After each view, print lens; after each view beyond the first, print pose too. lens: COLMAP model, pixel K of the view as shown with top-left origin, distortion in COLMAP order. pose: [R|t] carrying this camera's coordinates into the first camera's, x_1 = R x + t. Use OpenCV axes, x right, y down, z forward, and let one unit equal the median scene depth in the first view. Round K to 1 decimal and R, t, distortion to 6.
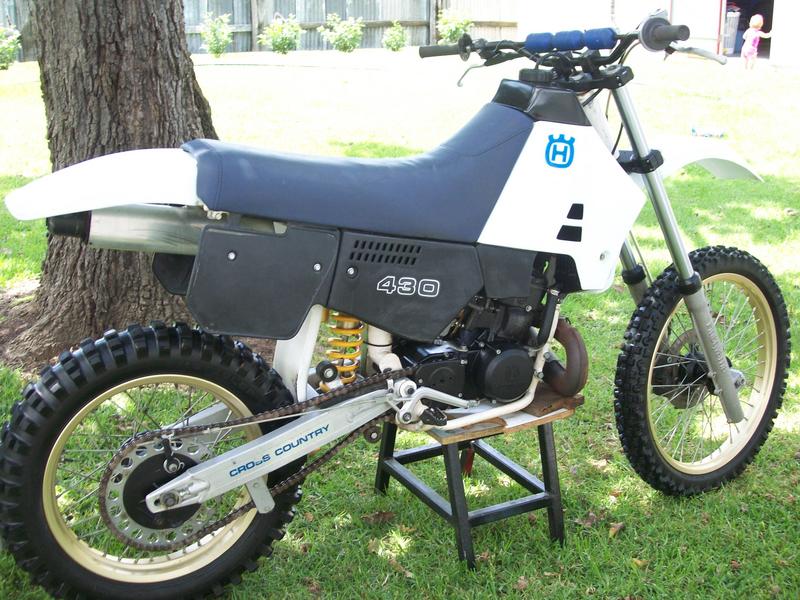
lens RADIAL K [[1060.9, 0, 400.0], [0, 1060.9, 300.0], [0, 0, 1]] dist [-0.123200, 0.025414]
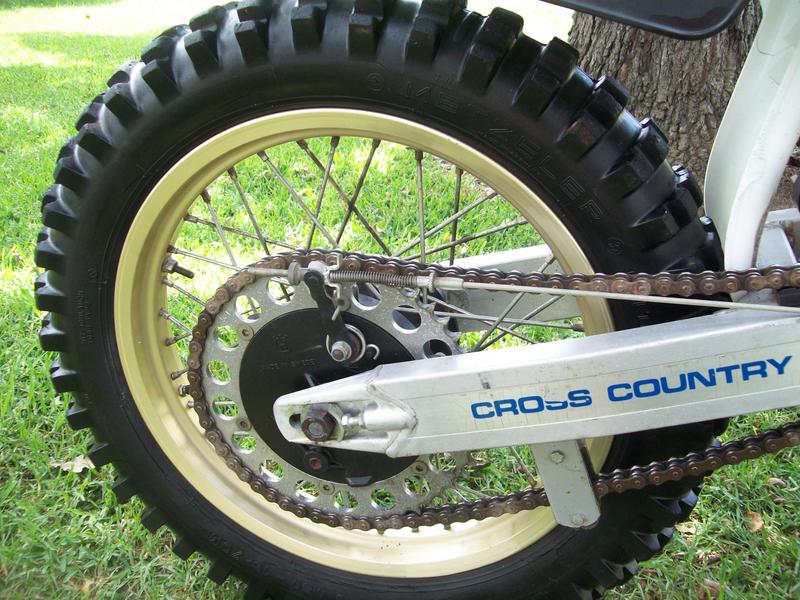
lens RADIAL K [[841.4, 0, 400.0], [0, 841.4, 300.0], [0, 0, 1]] dist [-0.128478, 0.001652]
pose [[0.775284, 0.251845, -0.579232, -0.020833], [-0.172467, 0.966627, 0.189440, 0.074438], [0.607611, -0.046971, 0.792845, 0.728198]]
